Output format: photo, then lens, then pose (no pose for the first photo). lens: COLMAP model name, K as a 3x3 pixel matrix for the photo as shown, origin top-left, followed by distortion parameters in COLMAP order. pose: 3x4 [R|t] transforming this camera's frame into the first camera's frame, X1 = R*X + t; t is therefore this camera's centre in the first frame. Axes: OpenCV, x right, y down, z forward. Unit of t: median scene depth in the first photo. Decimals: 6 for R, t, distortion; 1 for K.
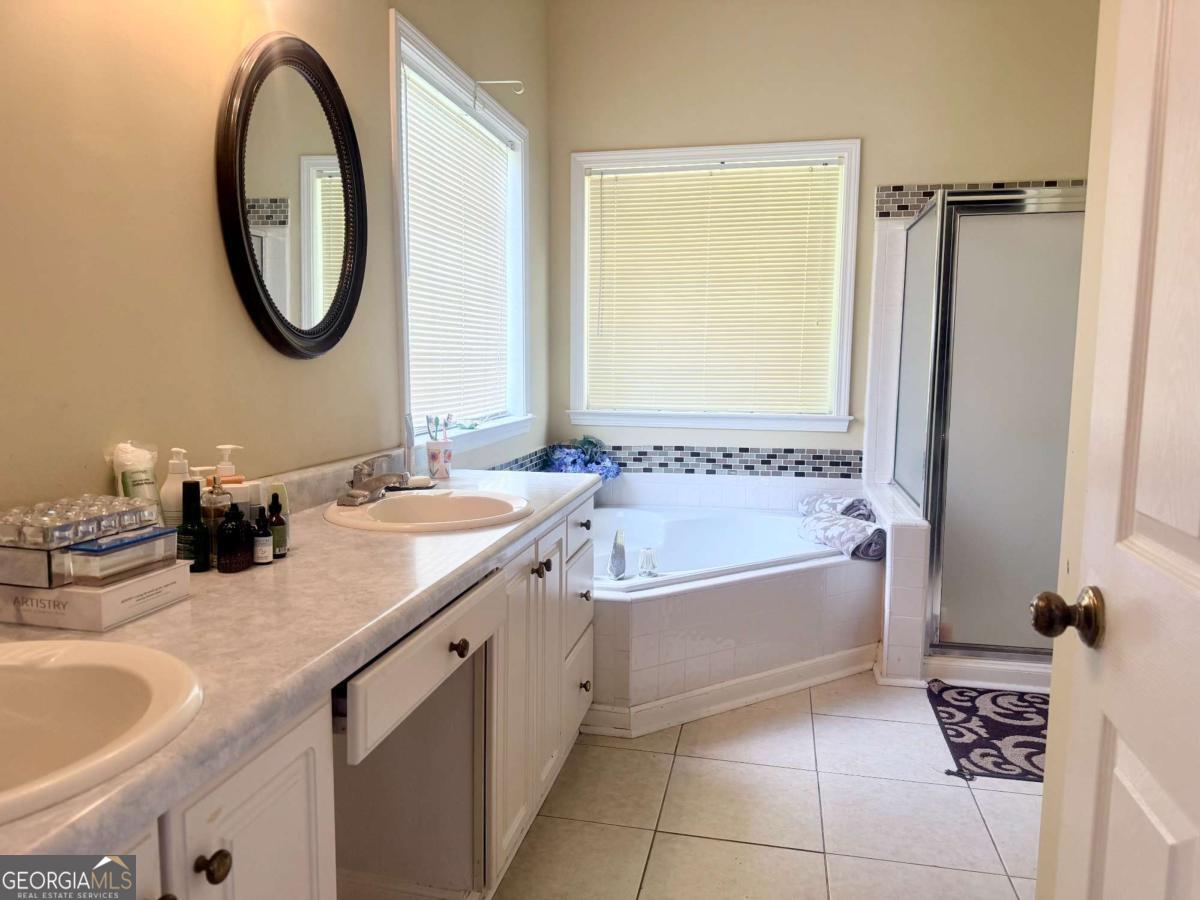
lens RADIAL K [[841.8, 0, 597.7], [0, 841.8, 453.5], [0, 0, 1]] dist [0.119912, -0.196917]
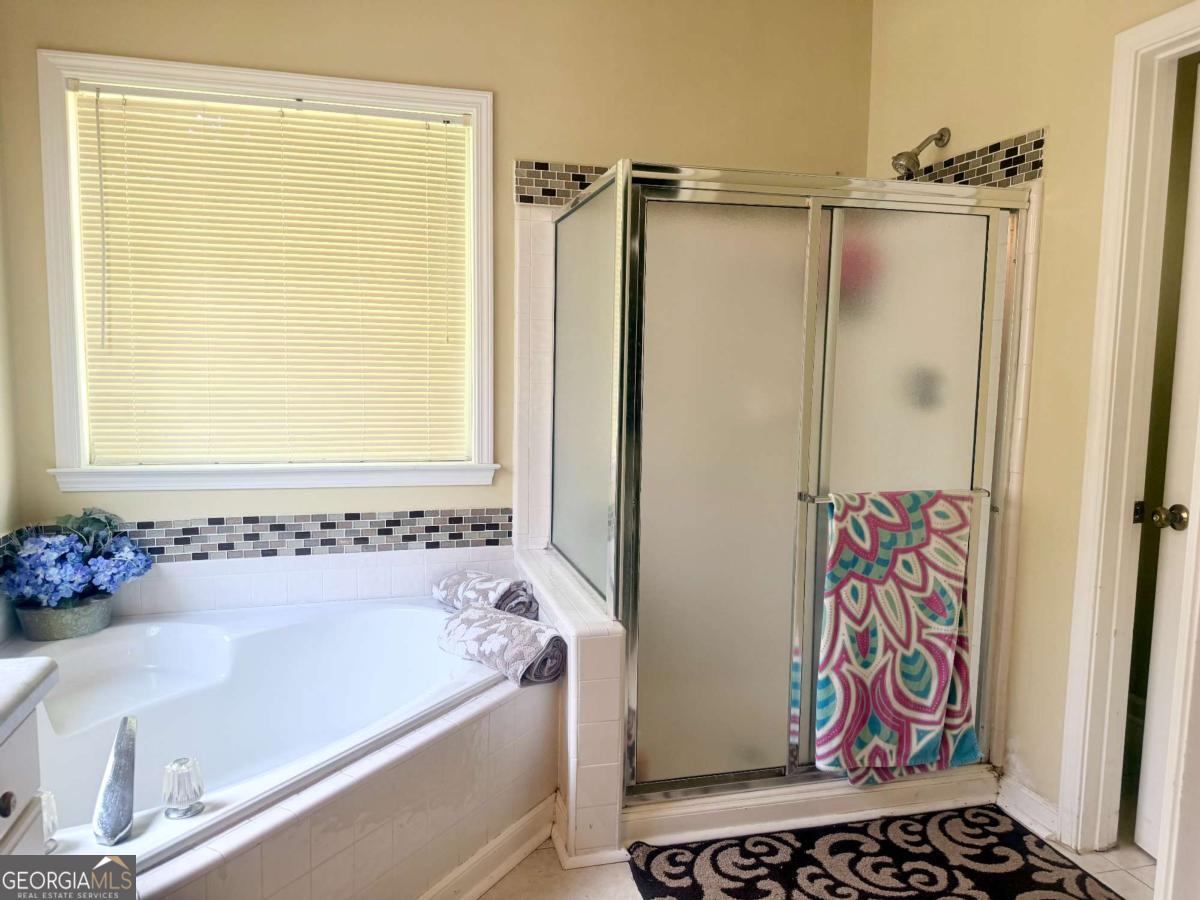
lens RADIAL K [[841.8, 0, 597.7], [0, 841.8, 453.5], [0, 0, 1]] dist [0.119912, -0.196917]
pose [[0.894370, -0.038573, 0.445663, 0.044573], [0.040783, 0.999157, 0.004634, -0.052406], [-0.445466, 0.014031, 0.895189, 0.286419]]
